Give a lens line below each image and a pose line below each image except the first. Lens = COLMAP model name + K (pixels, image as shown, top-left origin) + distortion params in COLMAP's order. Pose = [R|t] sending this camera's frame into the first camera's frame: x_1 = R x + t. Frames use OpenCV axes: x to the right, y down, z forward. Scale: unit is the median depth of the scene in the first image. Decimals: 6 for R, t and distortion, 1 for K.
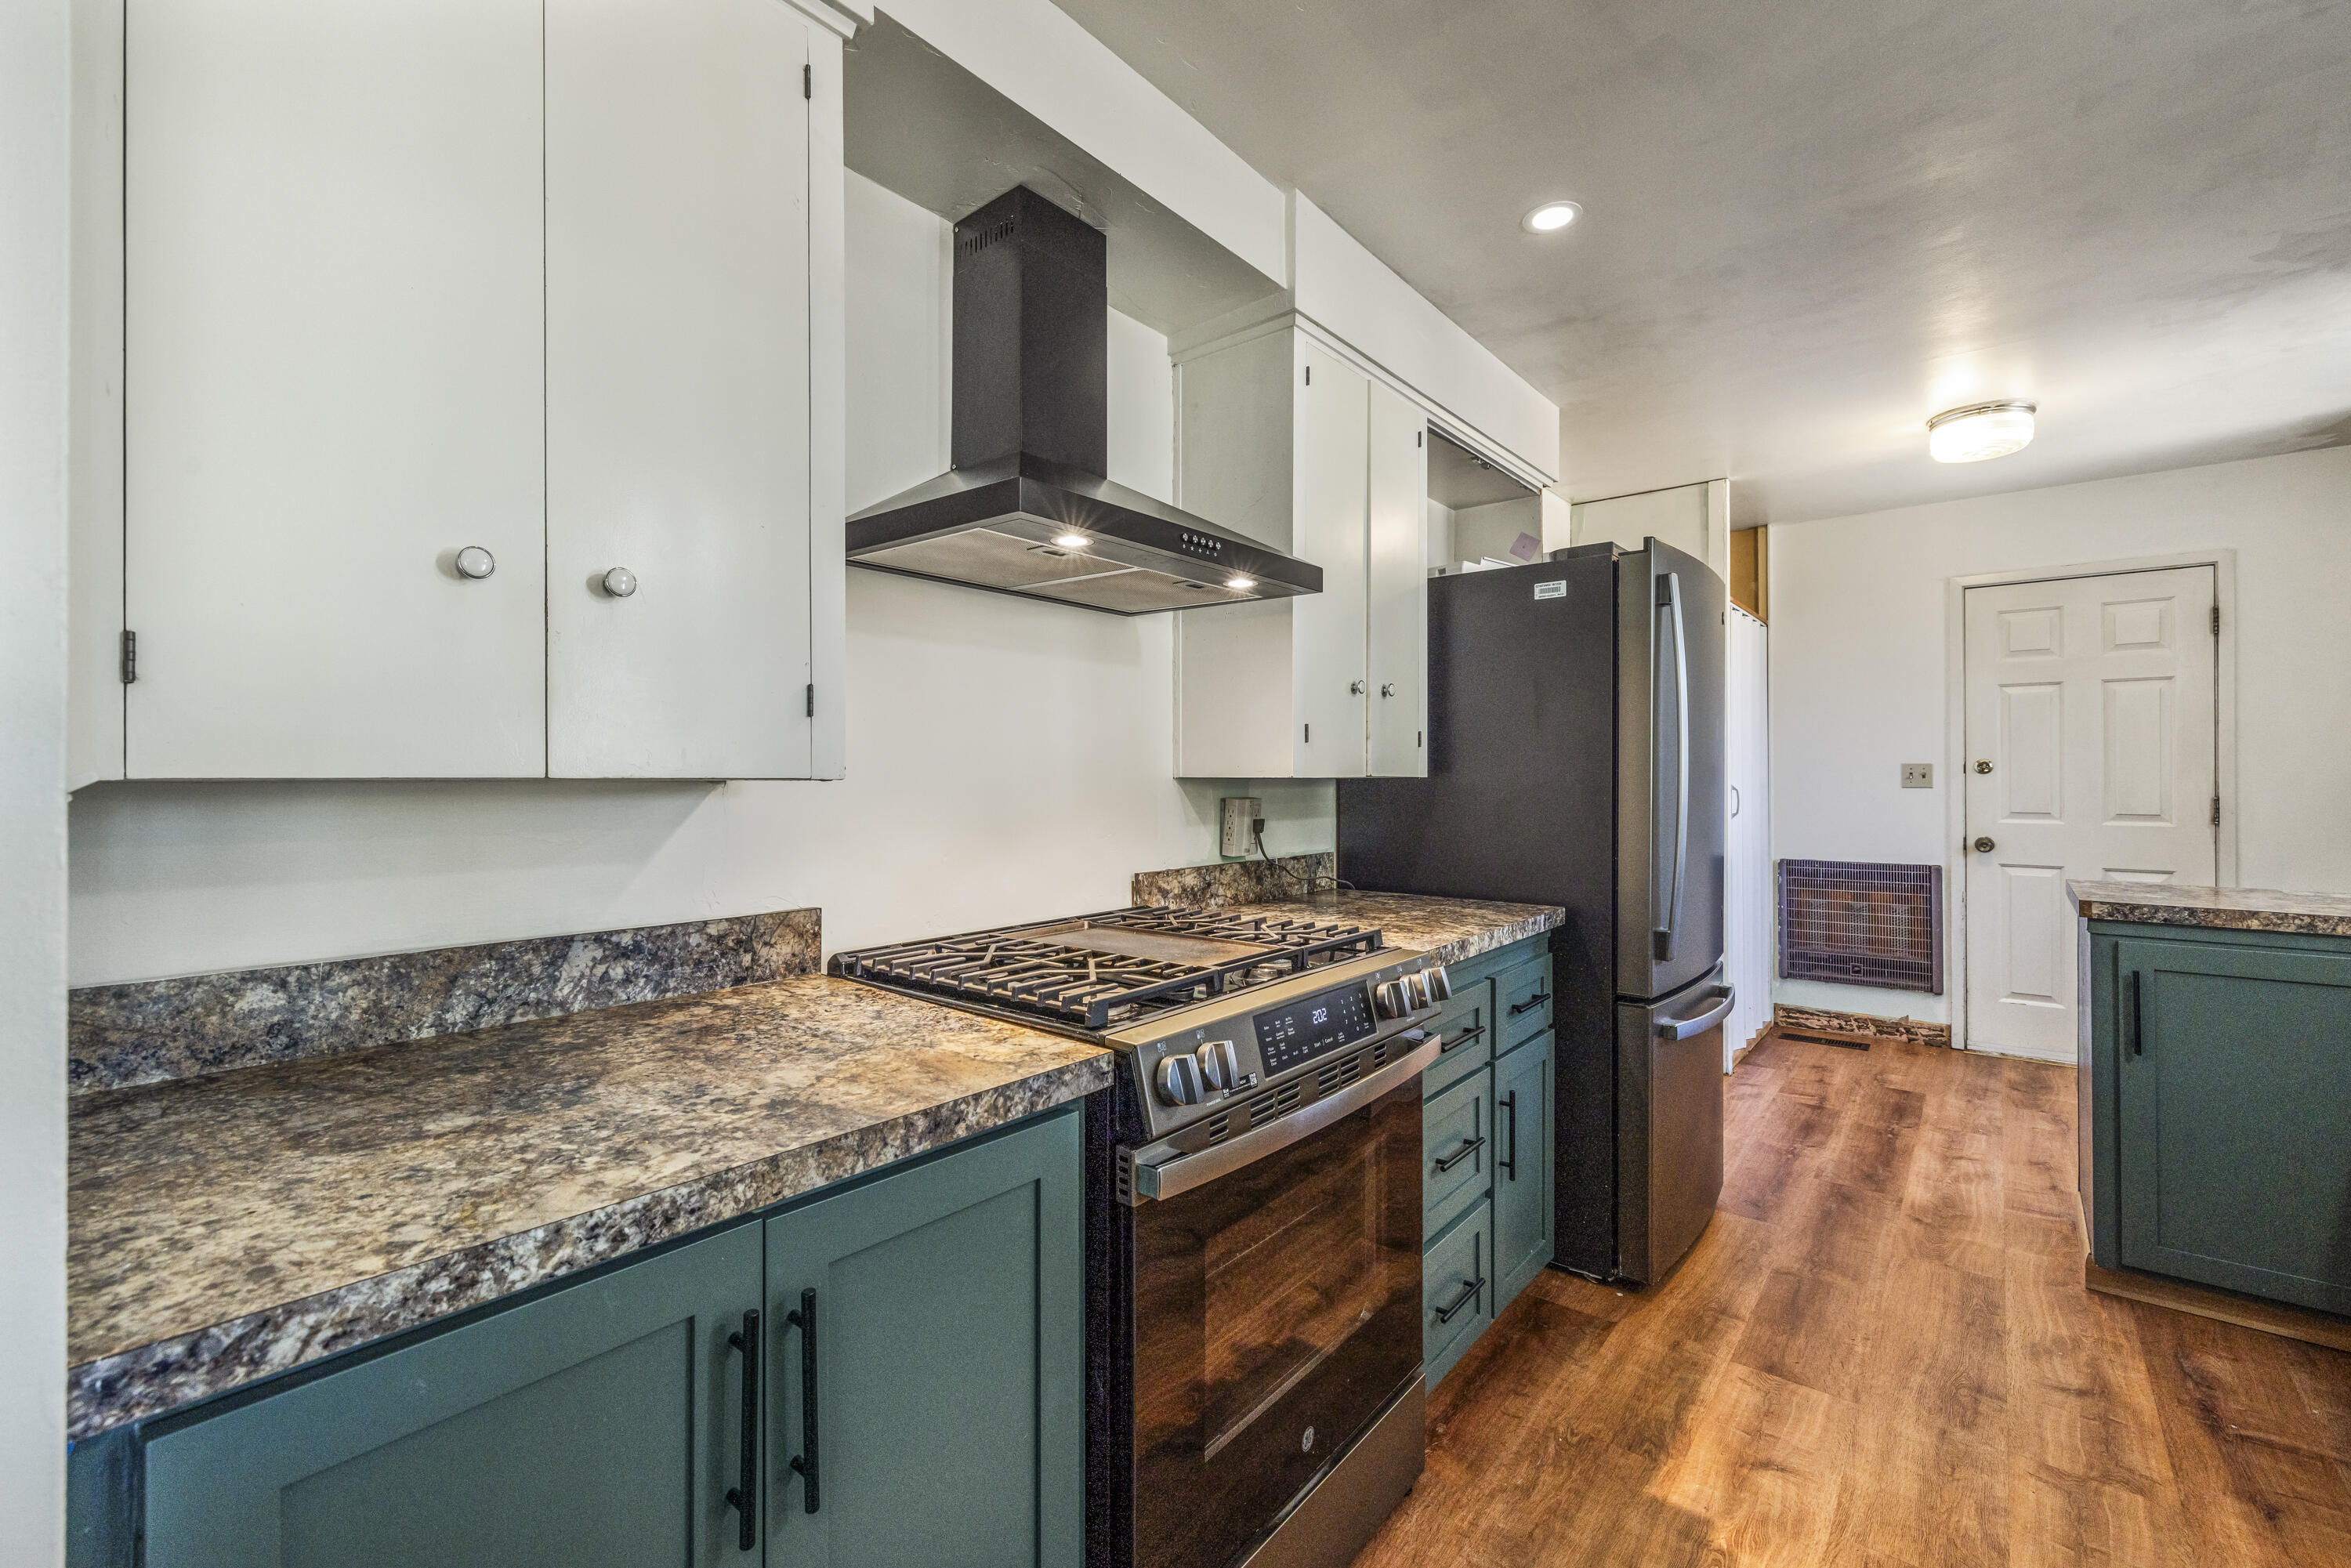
lens RADIAL K [[1009.0, 0, 1161.9], [0, 1009.0, 772.9], [0, 0, 1]] dist [0.002758, 0.000781]
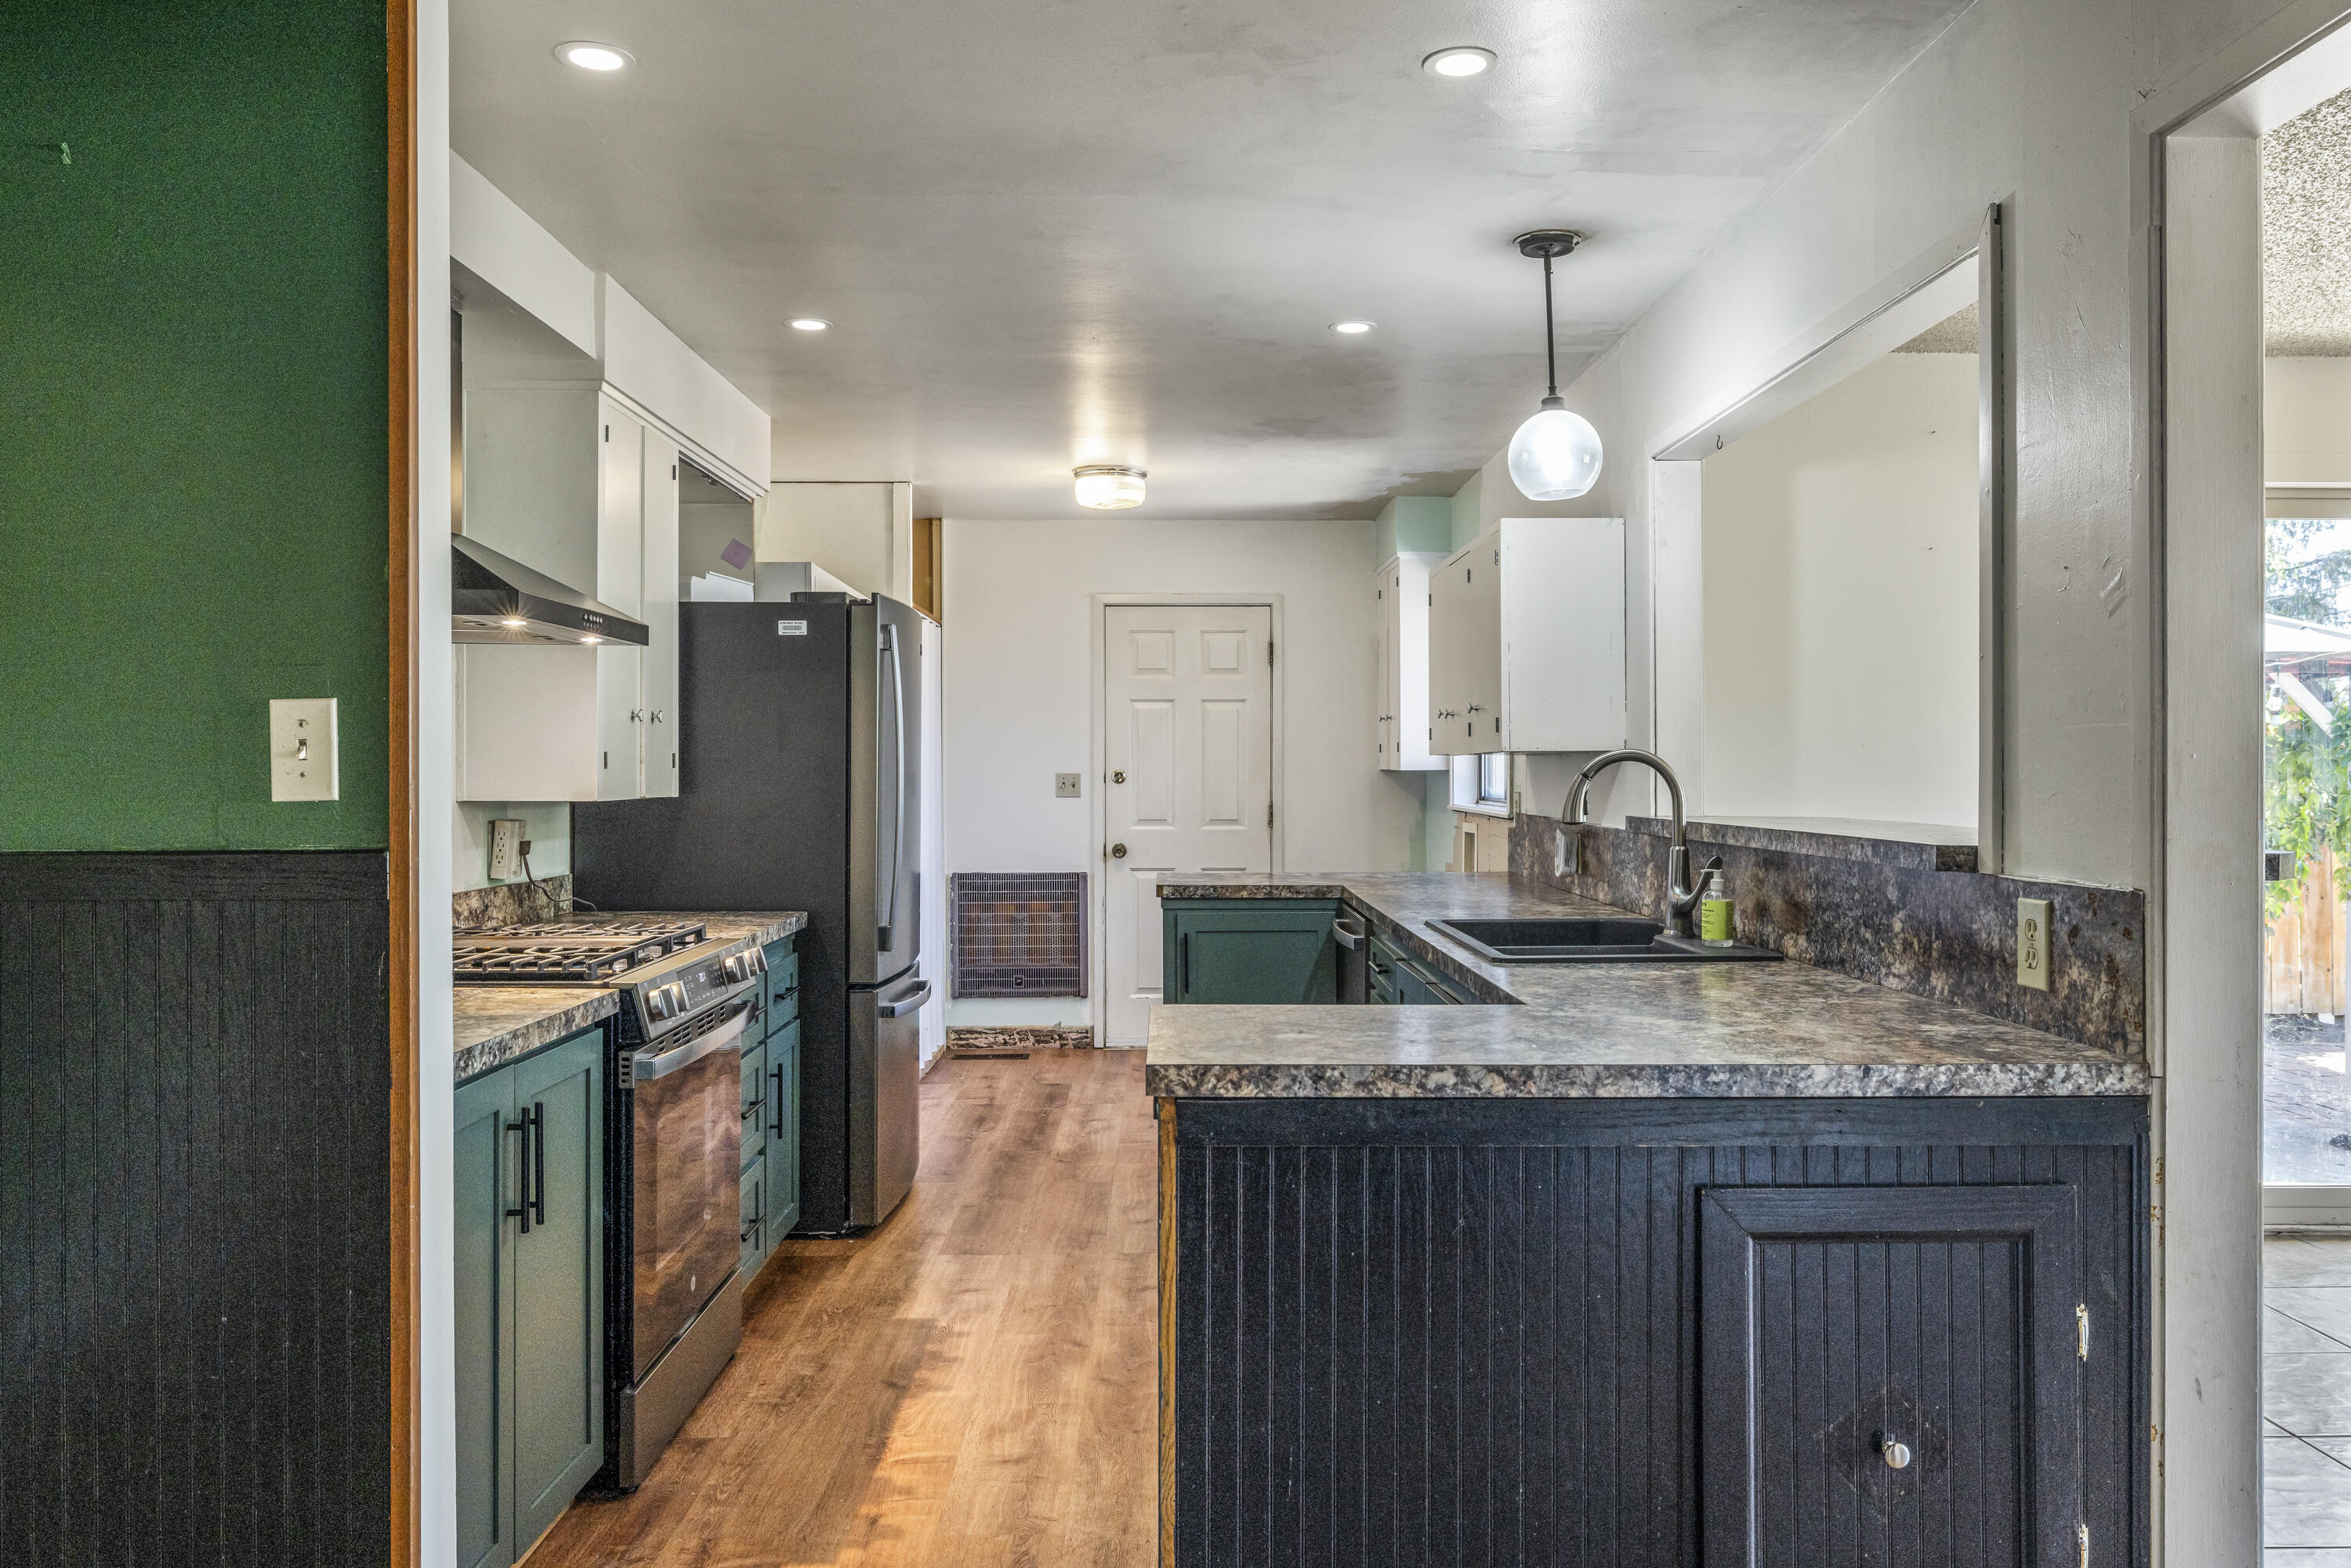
lens RADIAL K [[1621.6, 0, 1175.5], [0, 1621.6, 784.0], [0, 0, 1]] dist [-0.001238, -0.000425]
pose [[0.765255, -0.003252, 0.643719, -0.413261], [-0.003244, 0.999955, 0.008908, -0.024874], [-0.643719, -0.008906, 0.765210, -0.595215]]
